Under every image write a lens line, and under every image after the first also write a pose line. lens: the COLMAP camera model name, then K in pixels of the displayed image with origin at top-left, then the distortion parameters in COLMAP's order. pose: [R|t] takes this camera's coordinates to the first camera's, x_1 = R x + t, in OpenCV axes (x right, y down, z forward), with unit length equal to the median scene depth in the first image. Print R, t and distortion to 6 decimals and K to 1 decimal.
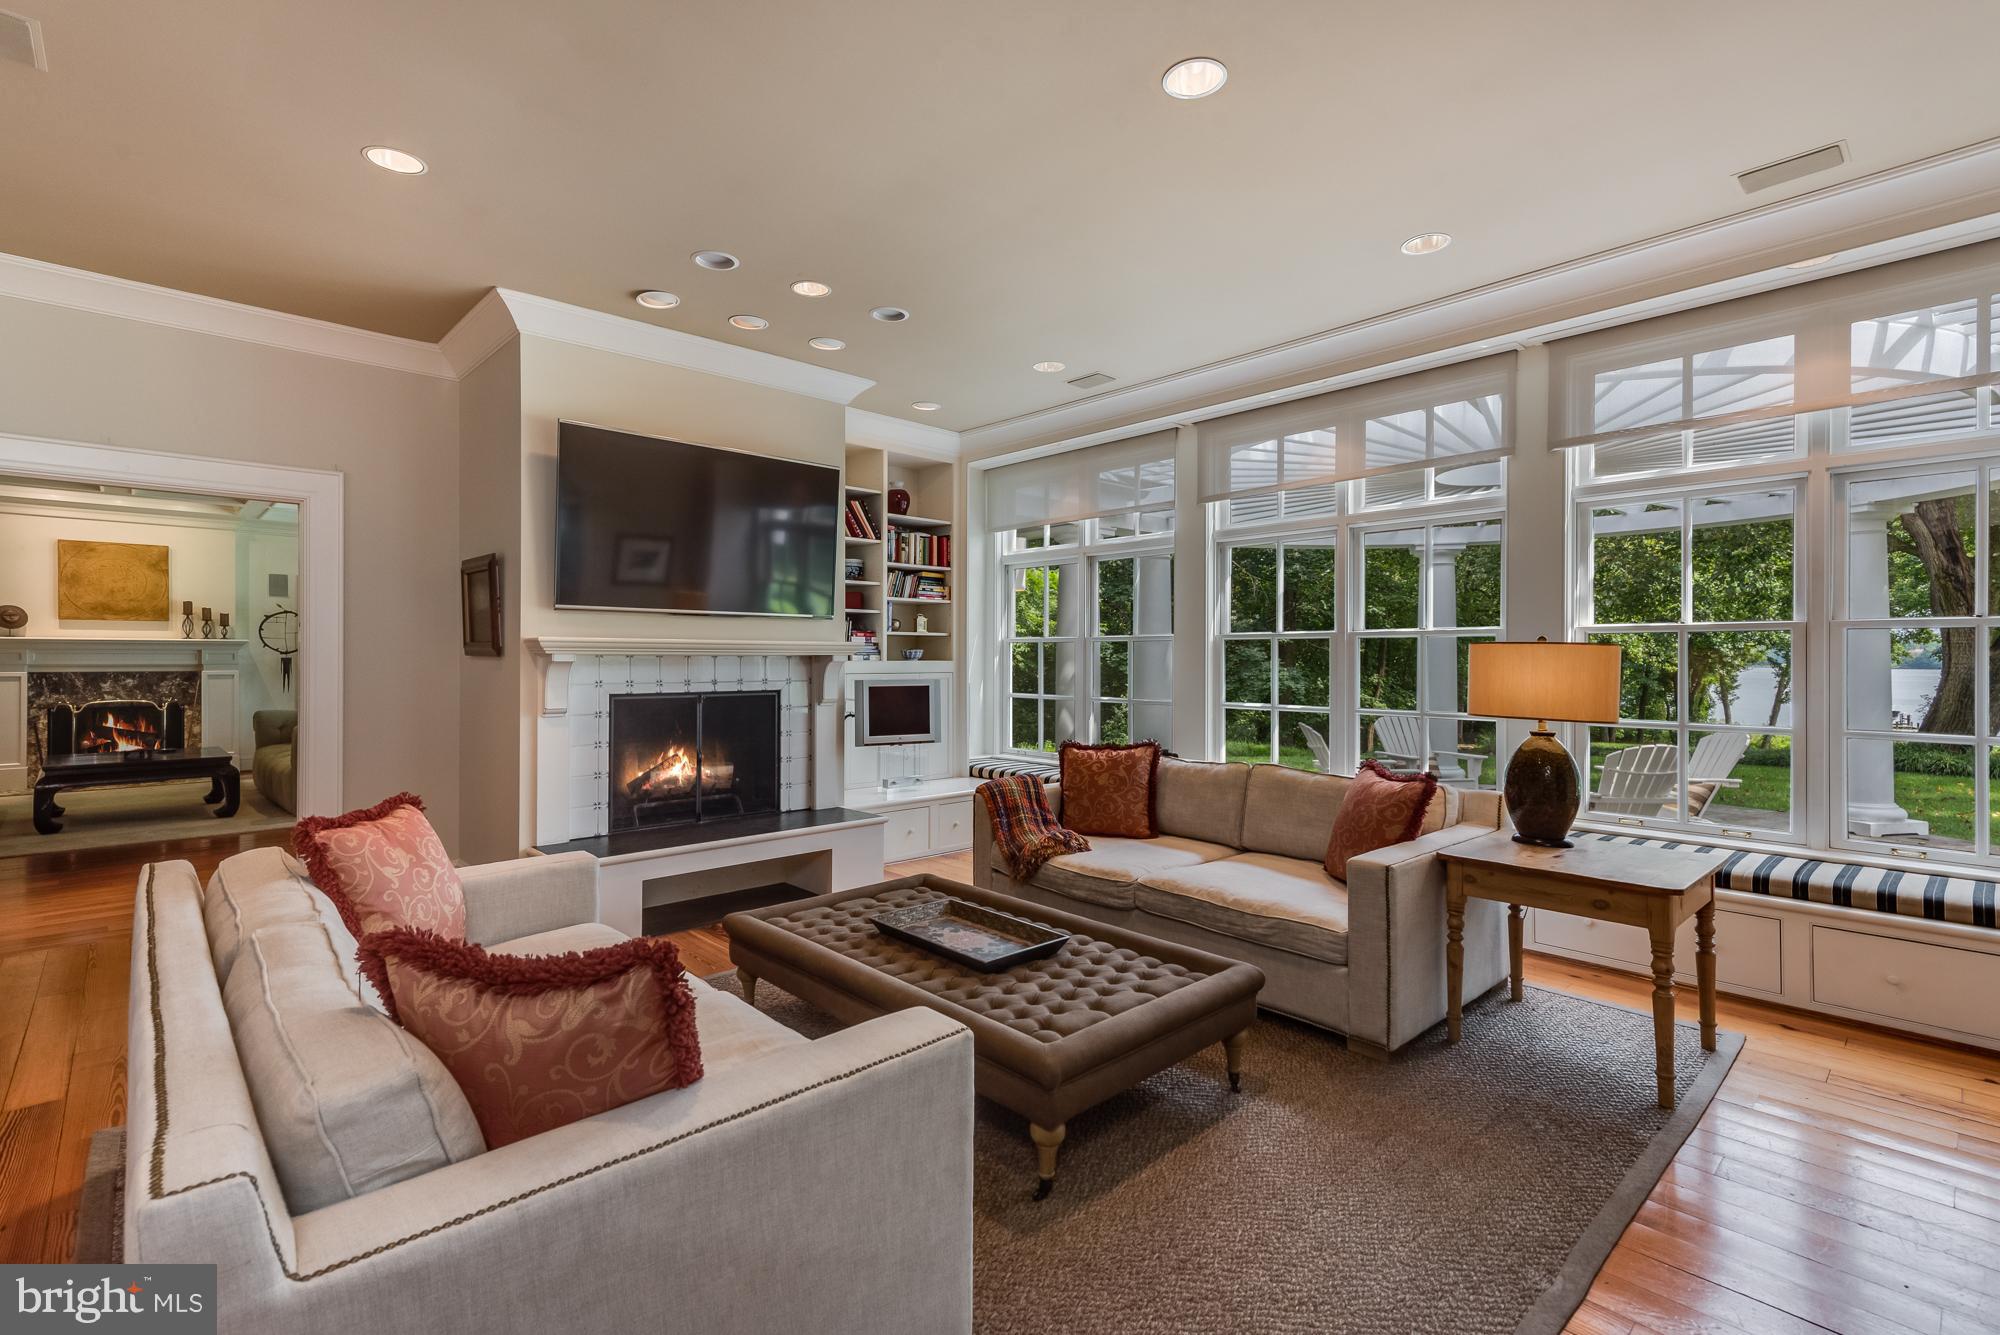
lens RADIAL K [[914.4, 0, 993.2], [0, 914.4, 660.4], [0, 0, 1]] dist [0.003741, -0.000172]
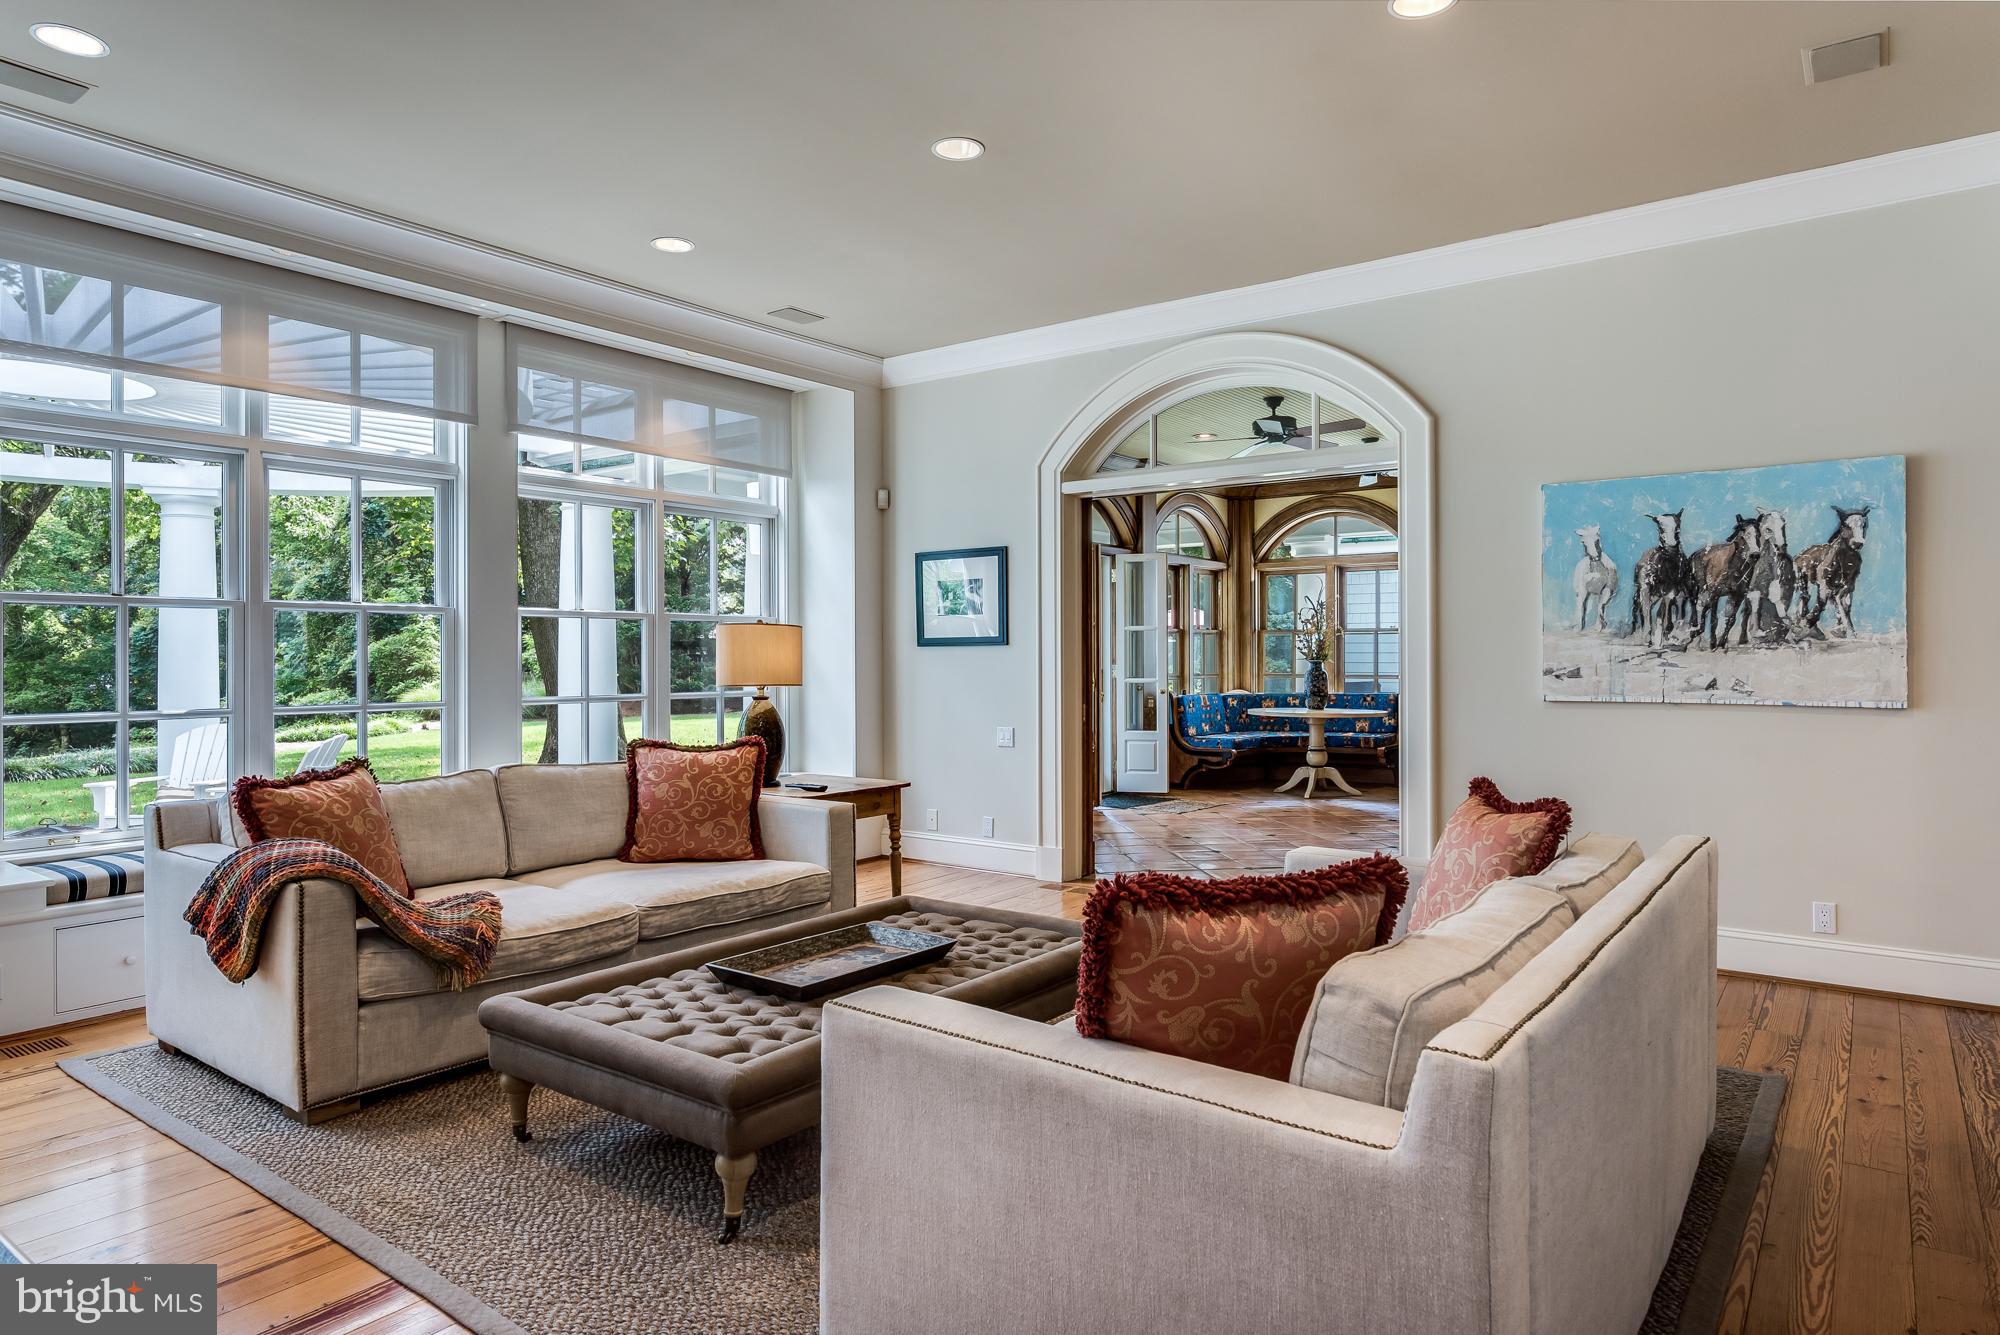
lens RADIAL K [[1180.2, 0, 990.3], [0, 1180.2, 652.1], [0, 0, 1]] dist [-0.003784, -0.000145]
pose [[-0.177307, -0.010540, 0.984099, -0.943024], [-0.002121, 0.999944, 0.010328, -0.000799], [-0.984153, -0.000256, -0.177319, 0.873018]]
